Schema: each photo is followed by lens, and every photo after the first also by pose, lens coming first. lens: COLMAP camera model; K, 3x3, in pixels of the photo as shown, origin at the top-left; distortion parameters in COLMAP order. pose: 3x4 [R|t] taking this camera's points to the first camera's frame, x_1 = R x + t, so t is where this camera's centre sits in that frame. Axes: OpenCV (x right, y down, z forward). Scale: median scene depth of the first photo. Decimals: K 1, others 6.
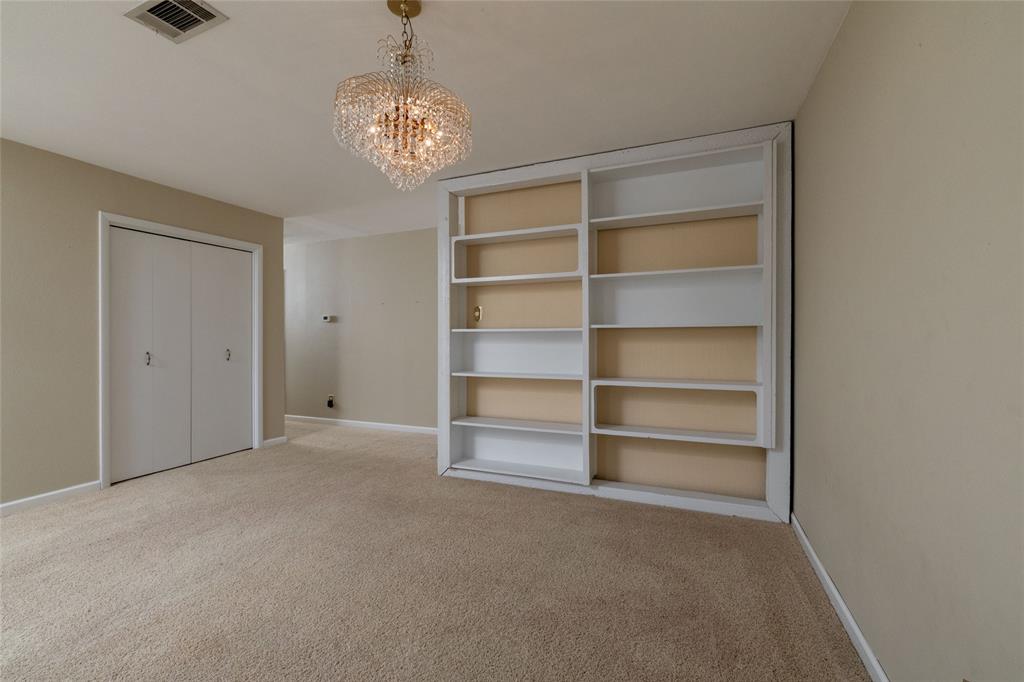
lens RADIAL K [[438.4, 0, 510.7], [0, 438.4, 338.4], [0, 0, 1]] dist [-0.000766, -0.000031]
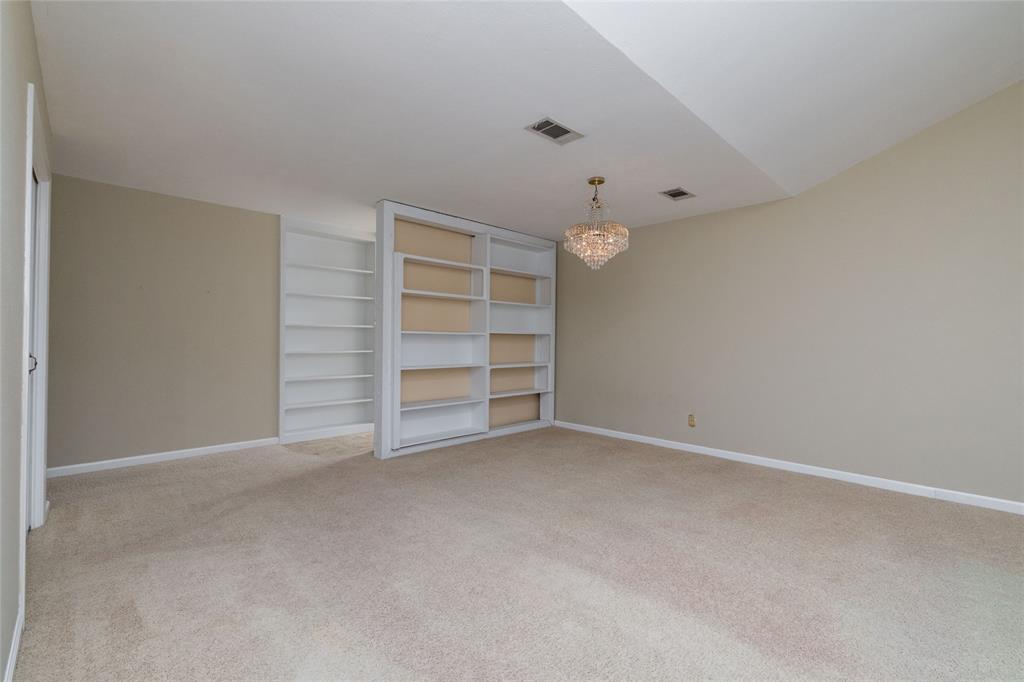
lens RADIAL K [[438.4, 0, 510.7], [0, 438.4, 338.4], [0, 0, 1]] dist [-0.000766, -0.000031]
pose [[0.390132, 0.007637, 0.920727, -1.277577], [-0.004807, 0.999969, -0.006257, 0.005489], [-0.920746, -0.001985, 0.390157, 0.302402]]
